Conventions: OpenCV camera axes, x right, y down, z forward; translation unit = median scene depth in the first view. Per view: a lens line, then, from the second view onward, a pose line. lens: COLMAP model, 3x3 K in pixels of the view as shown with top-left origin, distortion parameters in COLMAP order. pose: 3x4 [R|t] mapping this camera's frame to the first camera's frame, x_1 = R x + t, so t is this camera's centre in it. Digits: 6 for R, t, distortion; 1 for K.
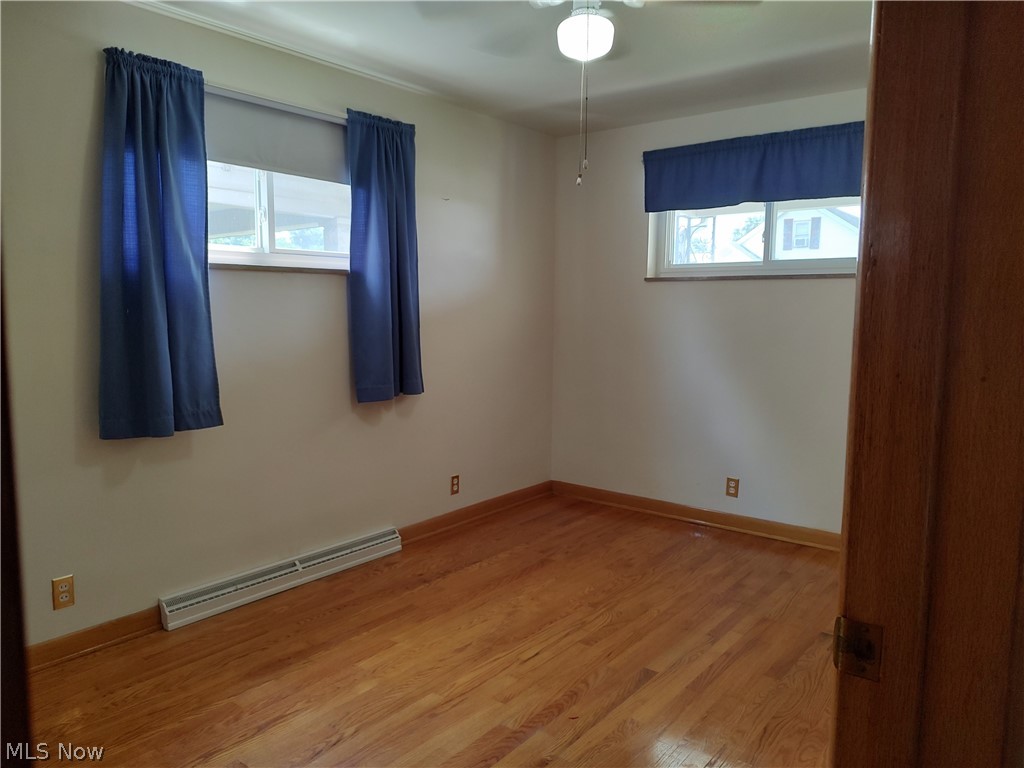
lens RADIAL K [[735.2, 0, 516.5], [0, 735.2, 385.6], [0, 0, 1]] dist [0.011125, -0.000377]
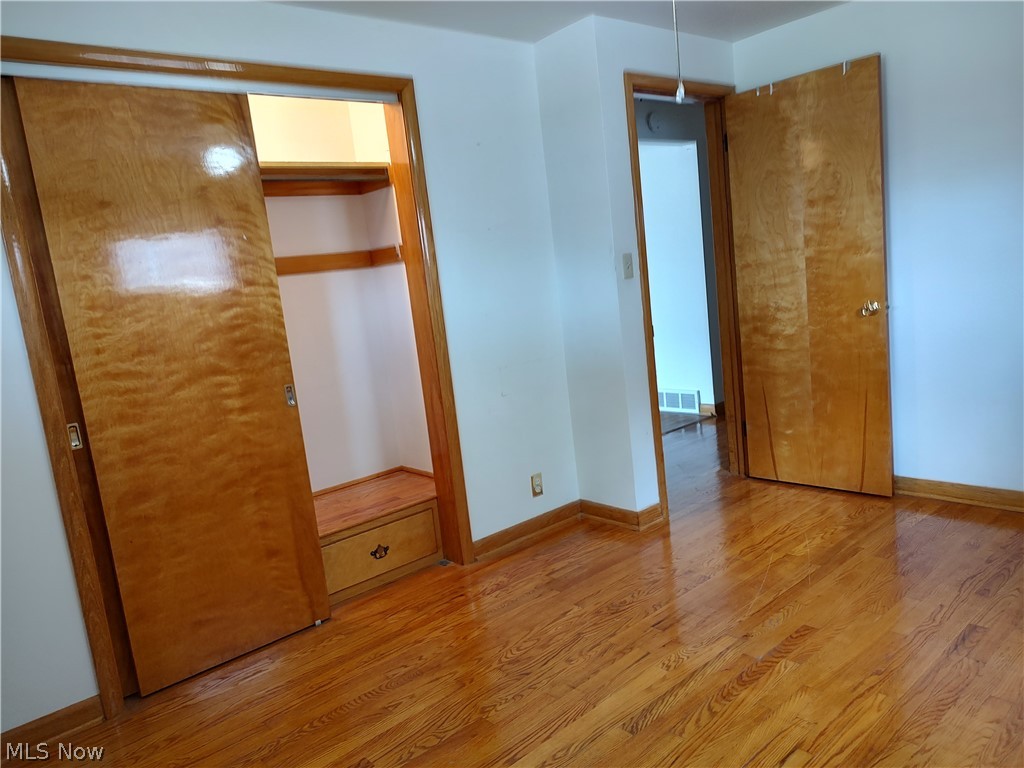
lens RADIAL K [[735.2, 0, 531.5], [0, 735.2, 379.9], [0, 0, 1]] dist [0.011125, -0.000377]
pose [[-0.980771, 0.075081, 0.180143, 0.087663], [0.120045, 0.959852, 0.253521, -0.148163], [-0.153877, 0.270271, -0.950408, 1.306882]]
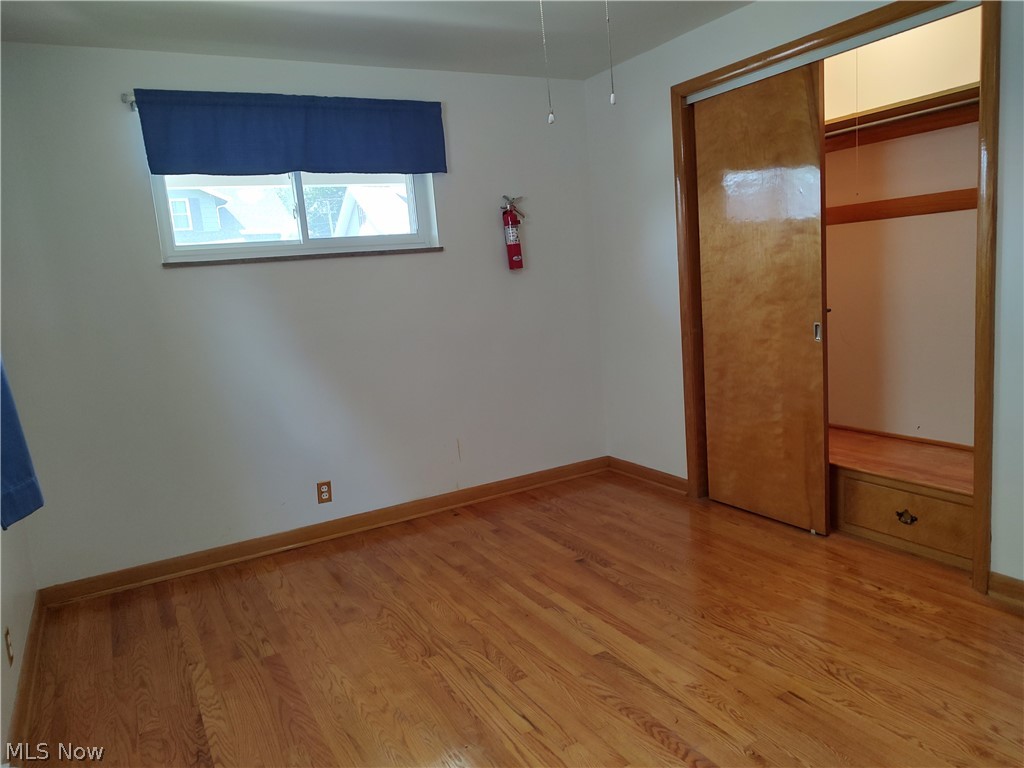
lens RADIAL K [[735.2, 0, 510.3], [0, 735.2, 385.9], [0, 0, 1]] dist [0.011125, -0.000377]
pose [[0.378027, -0.178431, 0.908437, -0.521763], [0.181056, 0.976552, 0.116468, -0.065365], [-0.907918, 0.120451, 0.401469, 0.533164]]
